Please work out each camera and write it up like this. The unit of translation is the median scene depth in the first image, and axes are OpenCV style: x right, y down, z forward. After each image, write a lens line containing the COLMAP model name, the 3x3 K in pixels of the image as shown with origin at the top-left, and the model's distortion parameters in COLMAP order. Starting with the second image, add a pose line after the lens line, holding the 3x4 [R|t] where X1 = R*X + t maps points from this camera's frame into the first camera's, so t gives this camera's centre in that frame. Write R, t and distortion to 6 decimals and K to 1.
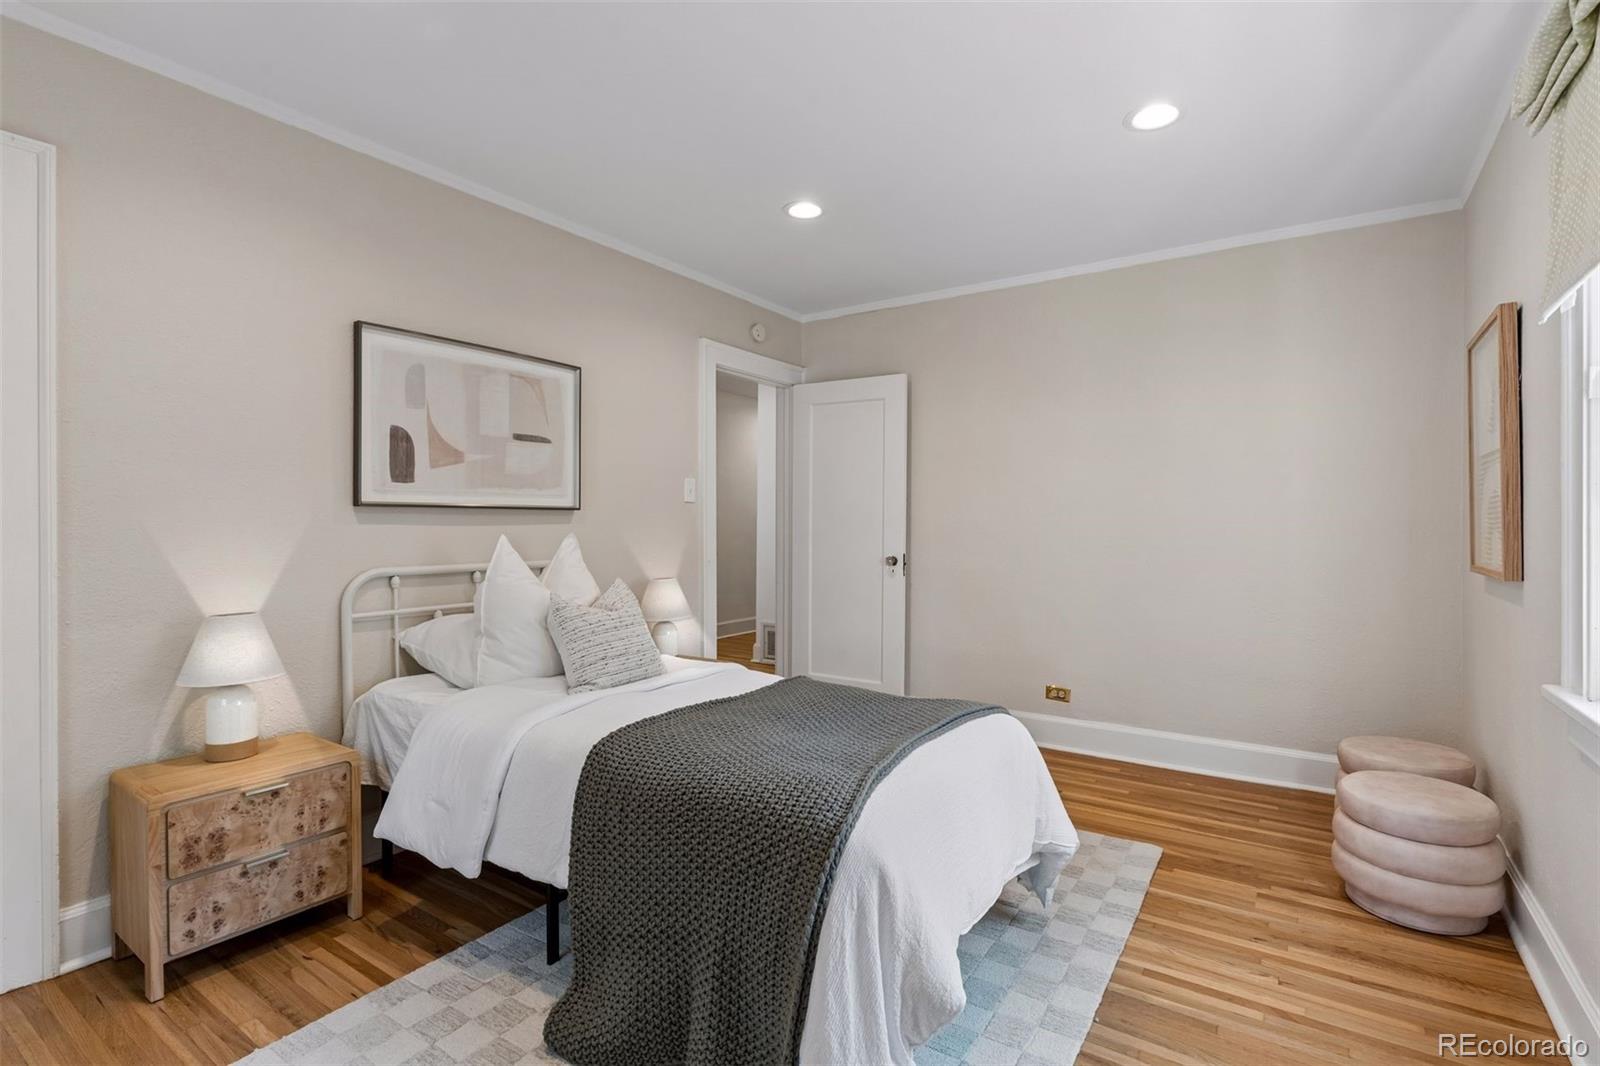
lens RADIAL K [[766.2, 0, 808.1], [0, 766.2, 527.3], [0, 0, 1]] dist [0.000114, 0.000013]
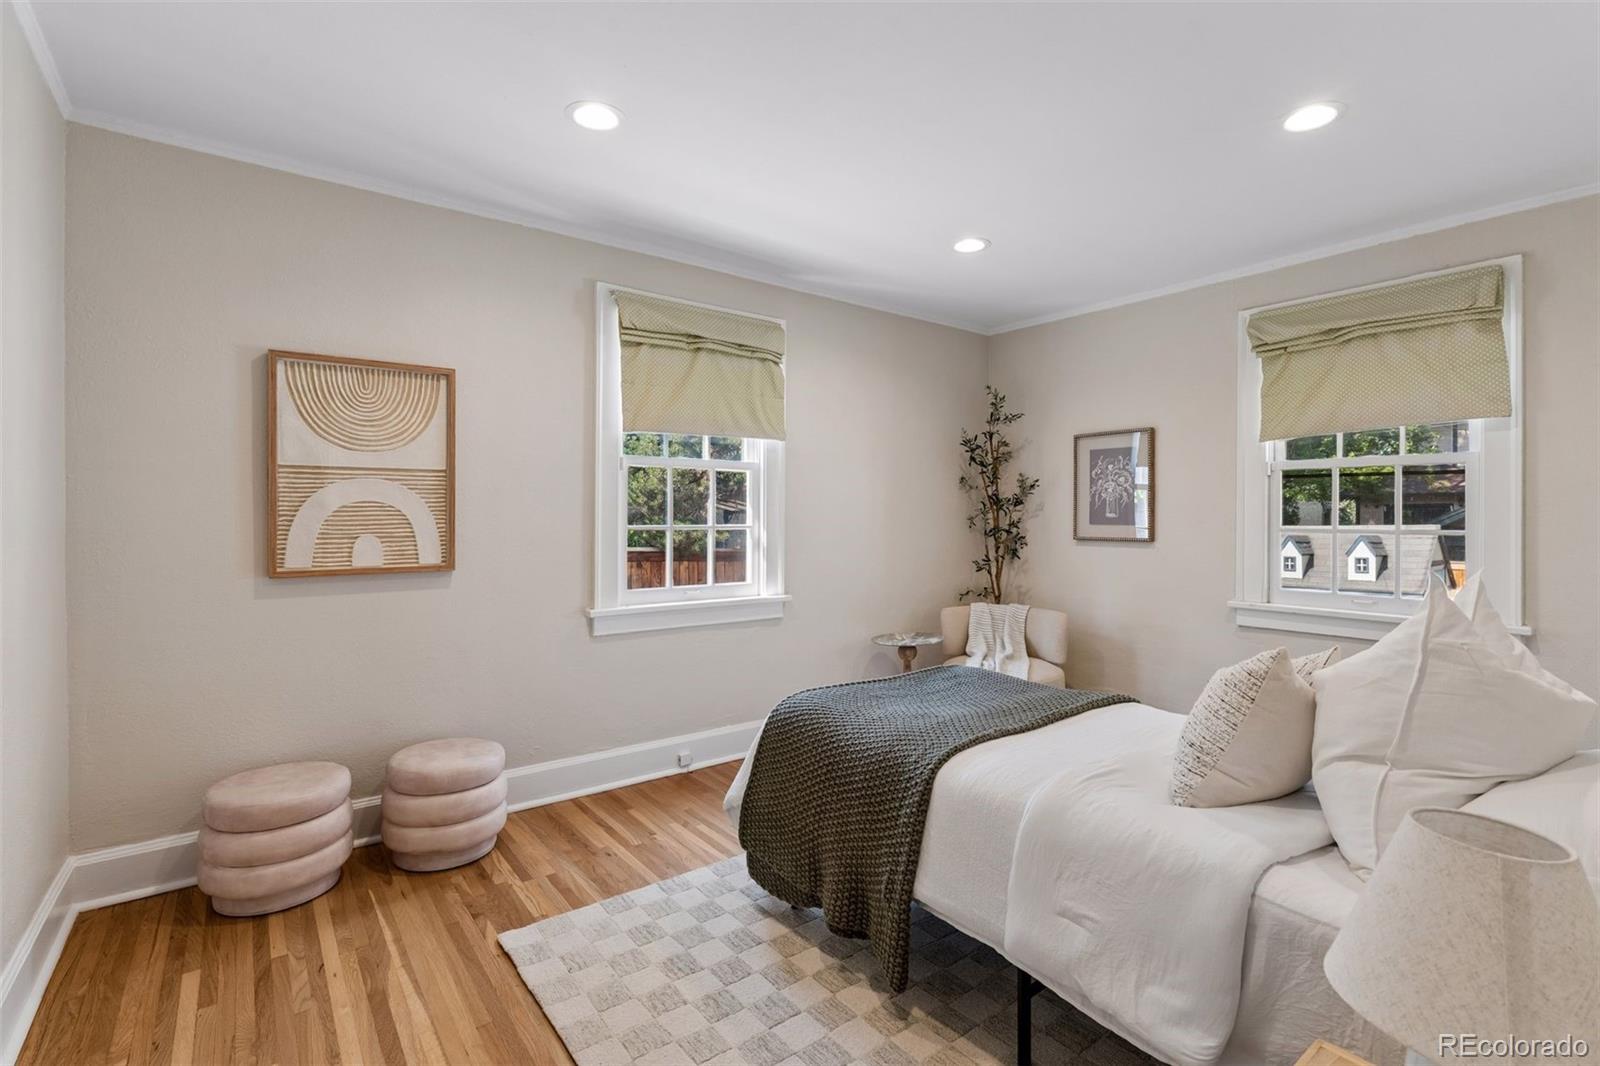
lens RADIAL K [[753.3, 0, 804.3], [0, 753.3, 510.7], [0, 0, 1]] dist [0.005031, 0.001144]
pose [[-0.943739, -0.003709, 0.330672, -0.102108], [-0.003756, 0.999993, 0.000496, -0.030842], [-0.330671, -0.000774, -0.943746, 1.611069]]
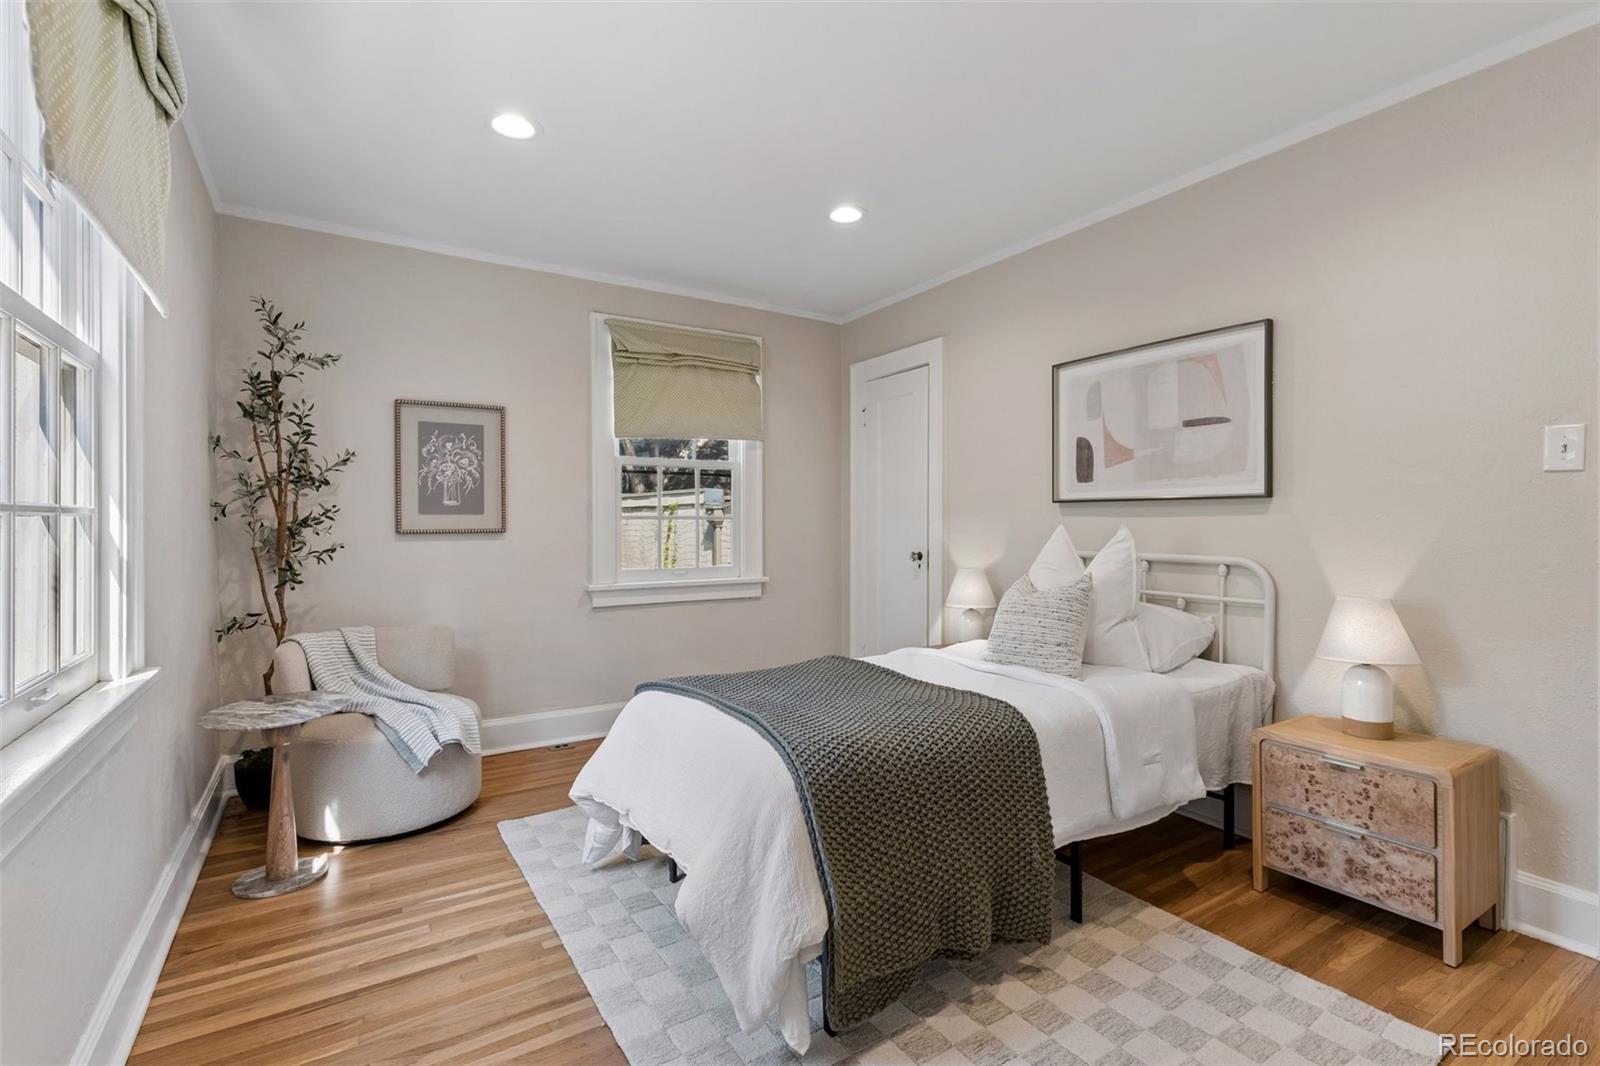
lens RADIAL K [[748.3, 0, 807.6], [0, 748.3, 525.7], [0, 0, 1]] dist [-0.000612, 0.000883]
pose [[-0.396567, 0.003471, -0.917999, 0.734147], [-0.003656, 0.999979, 0.005361, 0.006250], [0.917999, 0.005482, -0.396546, 1.037436]]
